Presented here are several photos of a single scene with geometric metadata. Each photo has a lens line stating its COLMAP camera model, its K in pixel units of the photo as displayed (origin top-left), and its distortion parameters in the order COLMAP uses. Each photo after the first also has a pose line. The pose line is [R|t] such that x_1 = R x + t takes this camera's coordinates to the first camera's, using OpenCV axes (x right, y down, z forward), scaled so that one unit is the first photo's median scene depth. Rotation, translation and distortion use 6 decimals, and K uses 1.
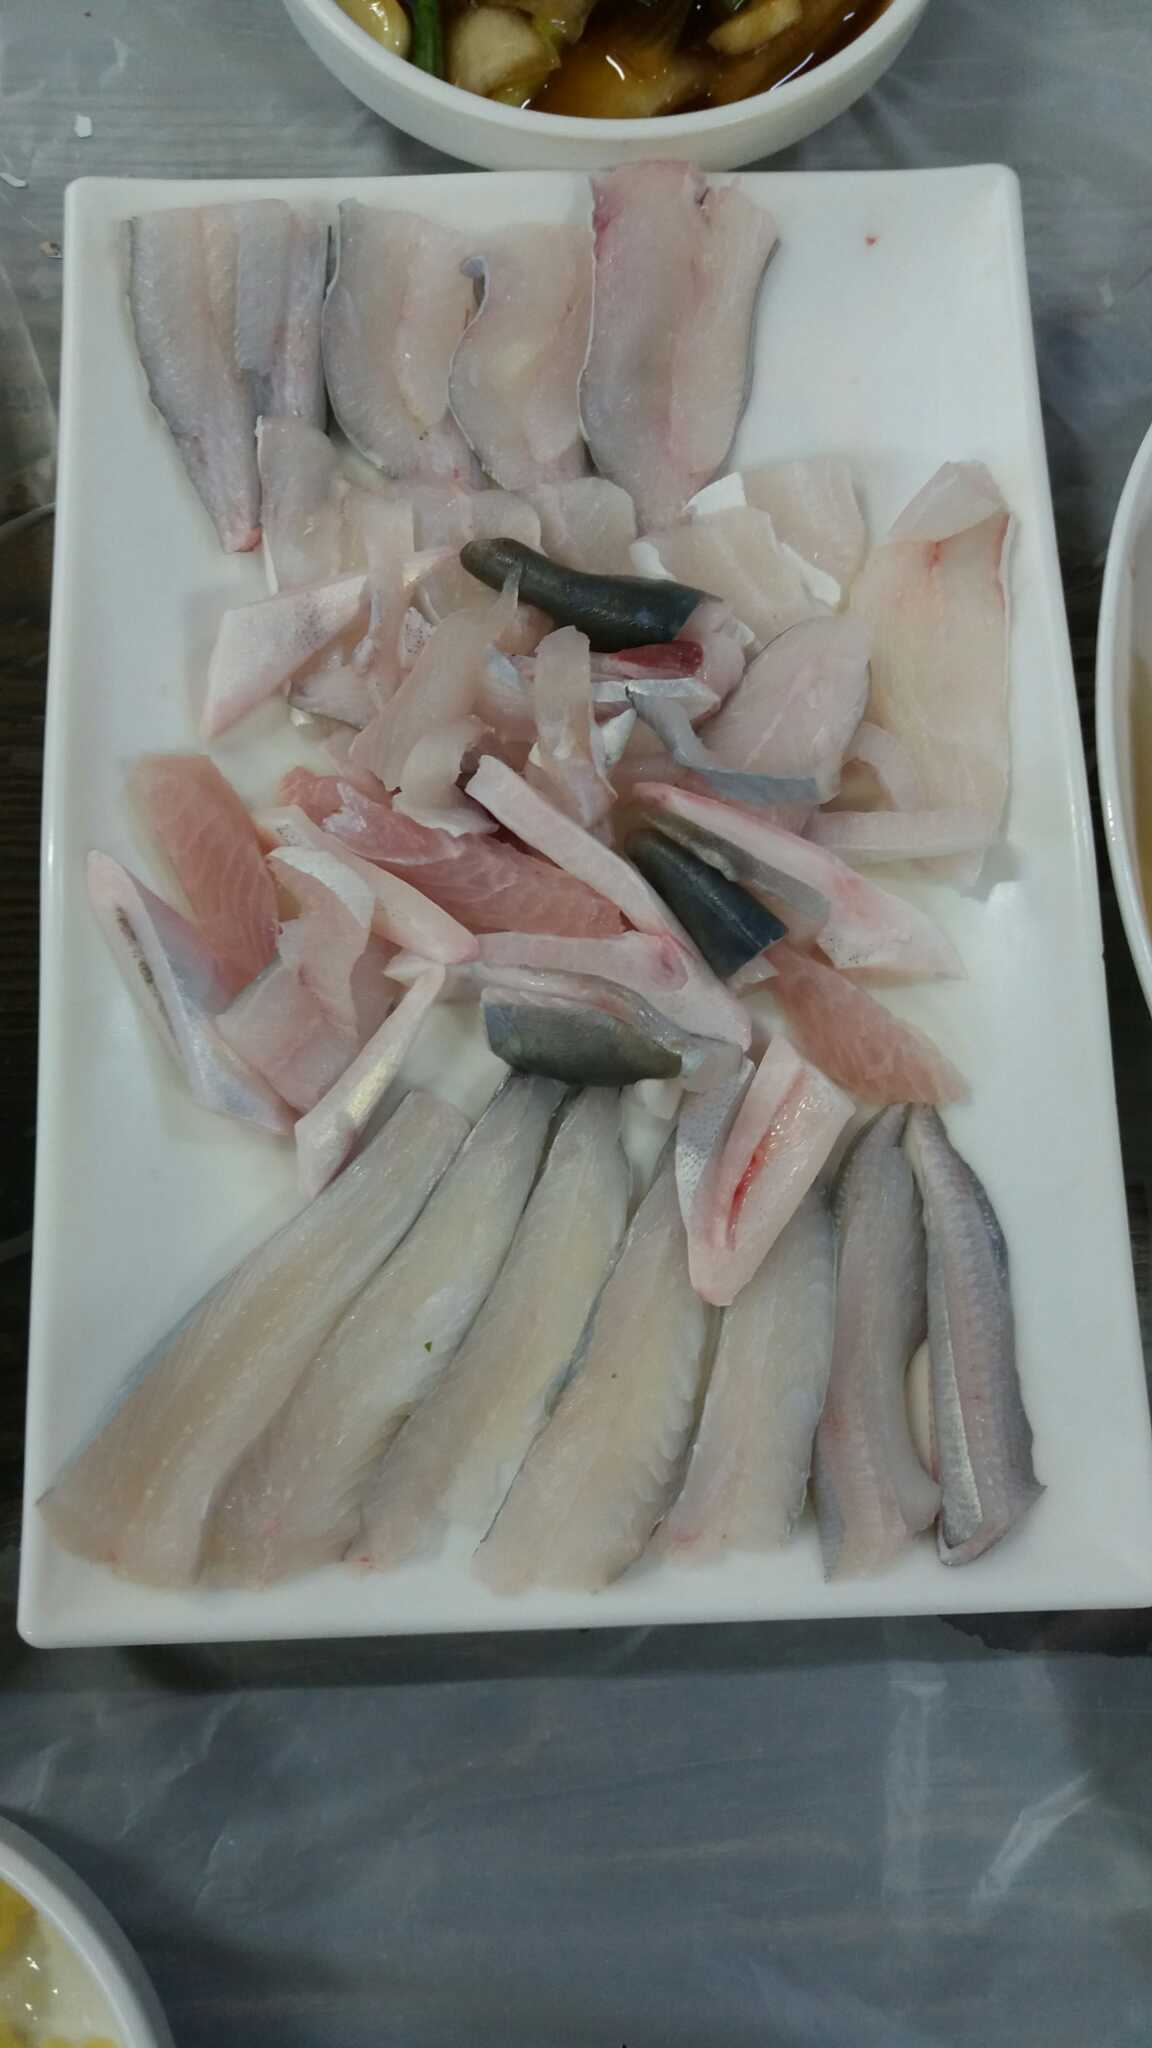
lens RADIAL K [[1824.2, 0, 472.0], [0, 1824.2, 1024.6], [0, 0, 1]] dist [0.180940, -0.615689]
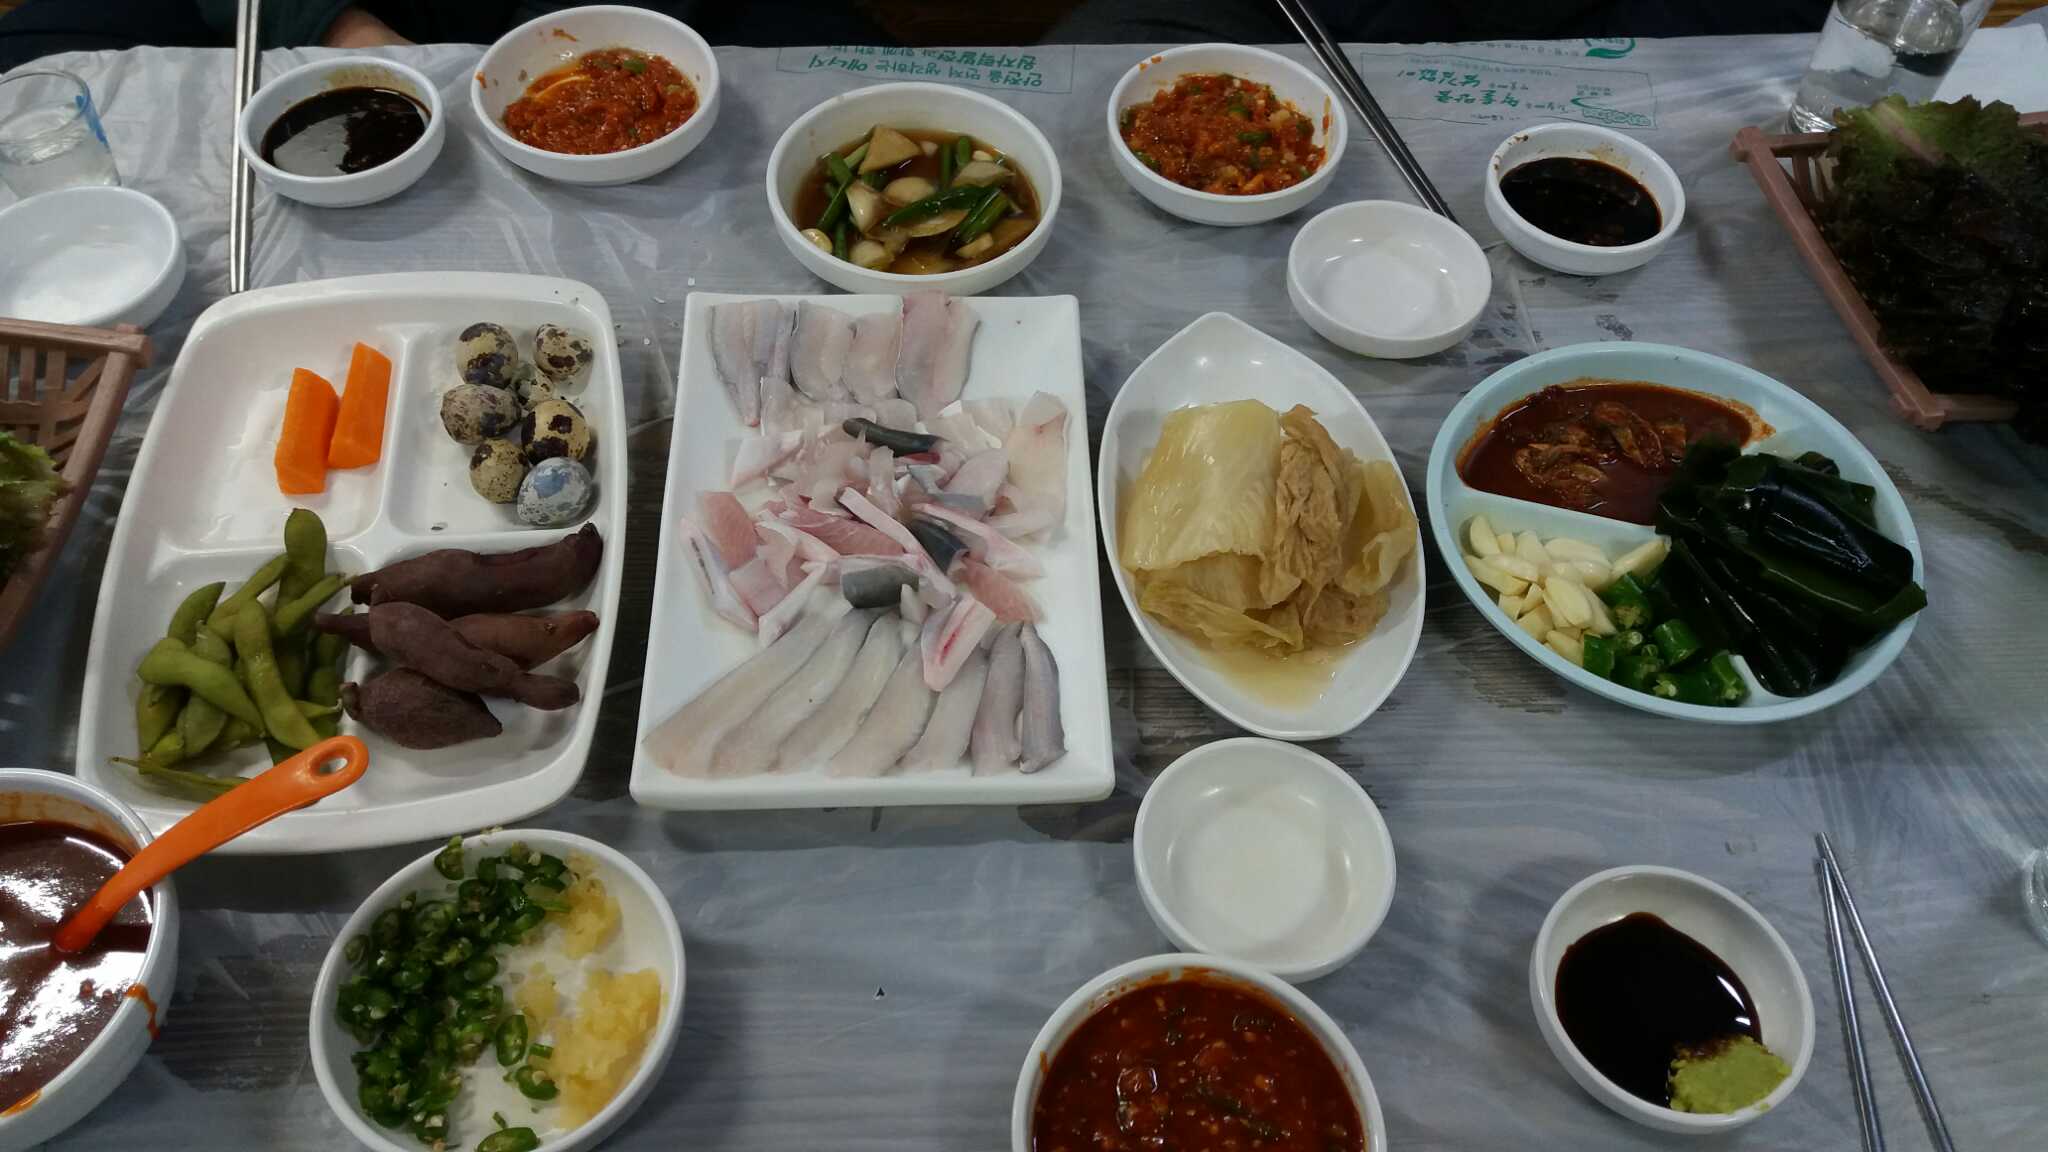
lens RADIAL K [[1824.2, 0, 1024.0], [0, 1824.2, 576.0], [0, 0, 1]] dist [0.180940, -0.615689]
pose [[0.999405, 0.014268, 0.031415, 0.163817], [0.000052, 0.909869, -0.414896, 0.948937], [-0.034503, 0.414651, 0.909326, -1.140726]]
